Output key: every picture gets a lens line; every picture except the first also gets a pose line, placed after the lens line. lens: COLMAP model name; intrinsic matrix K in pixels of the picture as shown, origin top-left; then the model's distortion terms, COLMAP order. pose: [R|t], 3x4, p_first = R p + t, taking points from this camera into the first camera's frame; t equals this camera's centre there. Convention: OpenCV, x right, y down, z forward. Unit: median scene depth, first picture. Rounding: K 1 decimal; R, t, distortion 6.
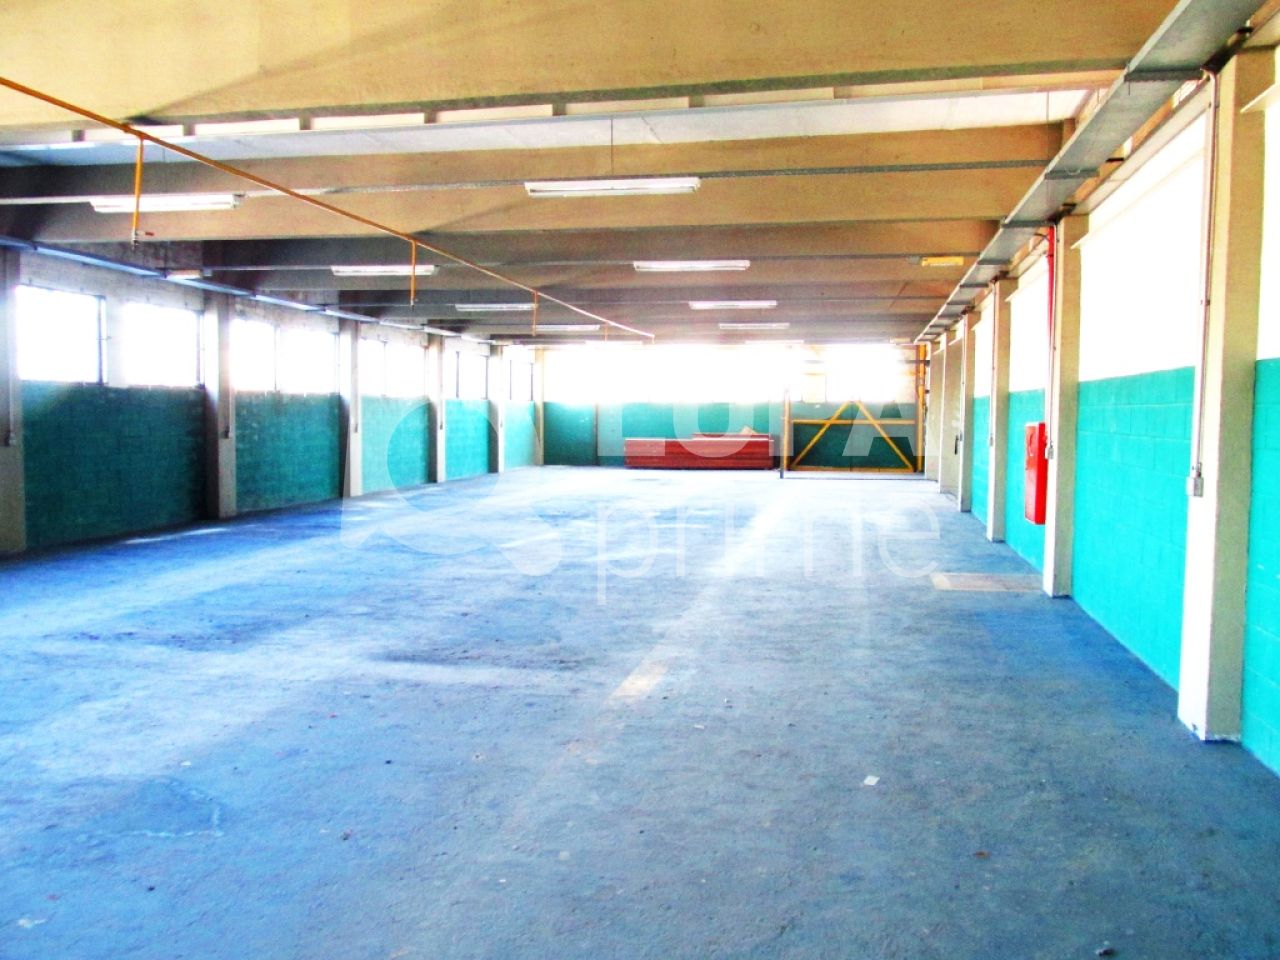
lens RADIAL K [[1070.3, 0, 640.0], [0, 1070.3, 480.0], [0, 0, 1]] dist [0.000597, -0.004581]
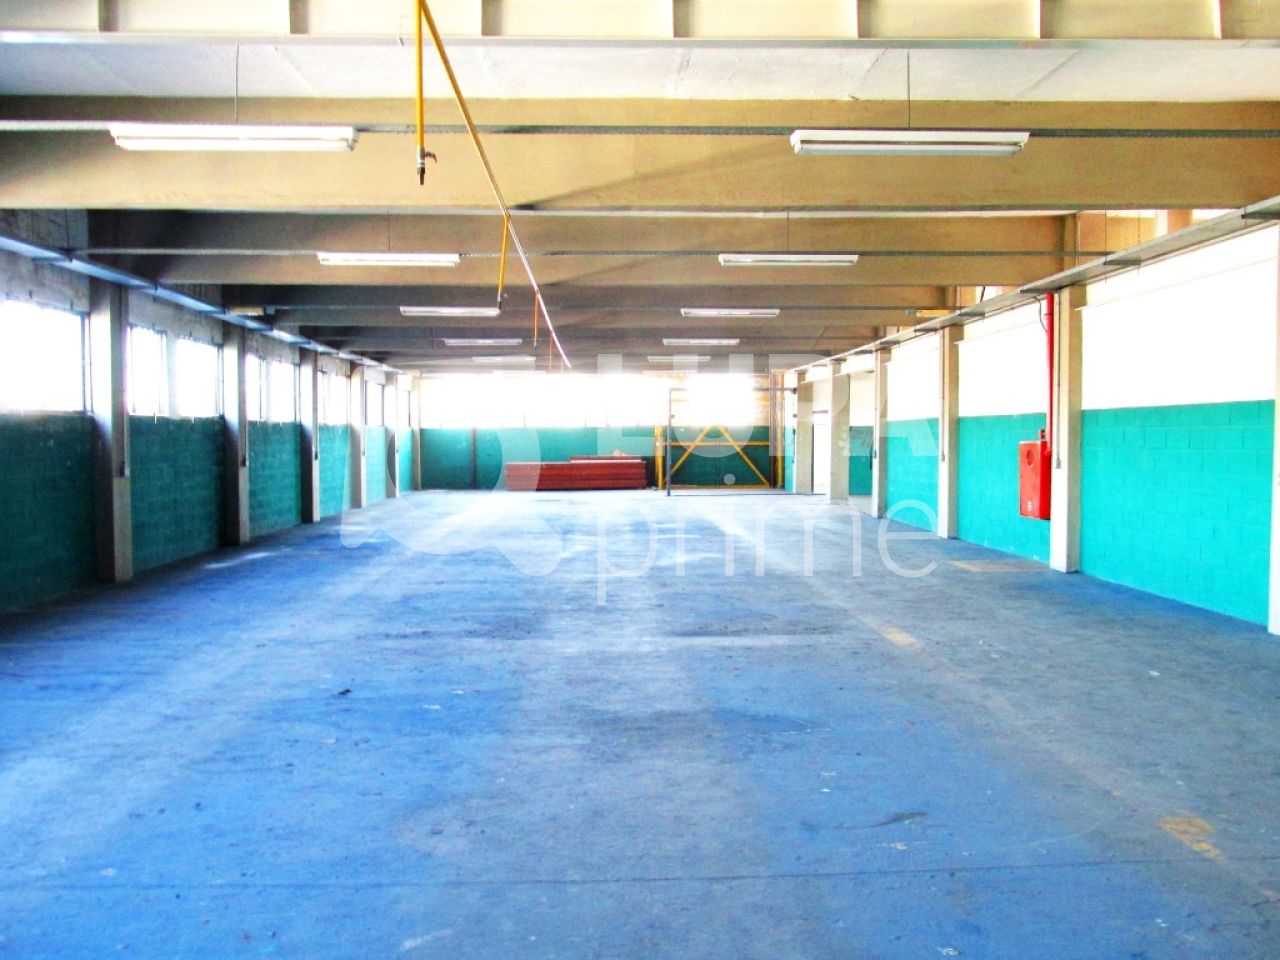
lens RADIAL K [[1070.3, 0, 640.0], [0, 1070.3, 480.0], [0, 0, 1]] dist [0.000597, -0.004581]
pose [[0.970593, -0.021859, 0.239731, -0.212530], [0.027140, 0.999456, -0.018749, 0.002690], [-0.239191, 0.024704, 0.970658, -0.076803]]
